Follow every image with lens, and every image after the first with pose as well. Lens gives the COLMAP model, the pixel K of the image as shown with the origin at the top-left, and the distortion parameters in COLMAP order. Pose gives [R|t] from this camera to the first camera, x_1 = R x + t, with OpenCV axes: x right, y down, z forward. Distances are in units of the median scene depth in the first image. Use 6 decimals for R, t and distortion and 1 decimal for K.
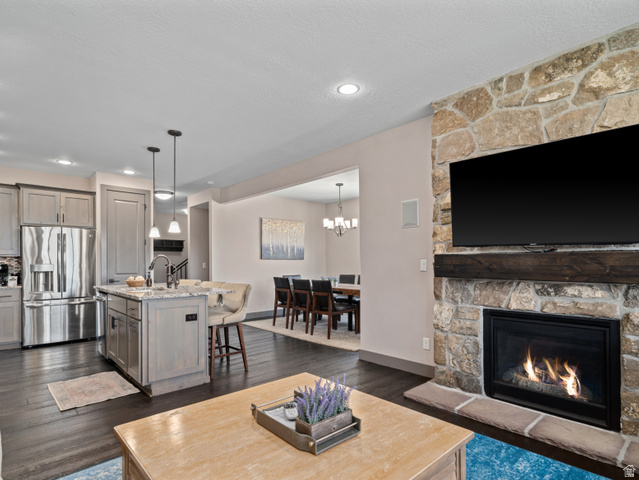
lens RADIAL K [[352.0, 0, 317.9], [0, 352.0, 260.7], [0, 0, 1]] dist [-0.002608, -0.000106]
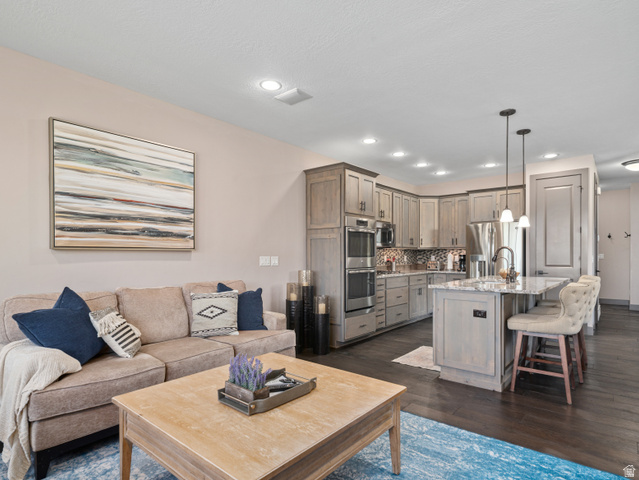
lens RADIAL K [[352.0, 0, 317.9], [0, 352.0, 260.7], [0, 0, 1]] dist [-0.002608, -0.000106]
pose [[0.133288, 0.023903, -0.990789, 0.440450], [0.008159, 0.999649, 0.025214, -0.006649], [0.991044, -0.011445, 0.133046, 0.386097]]
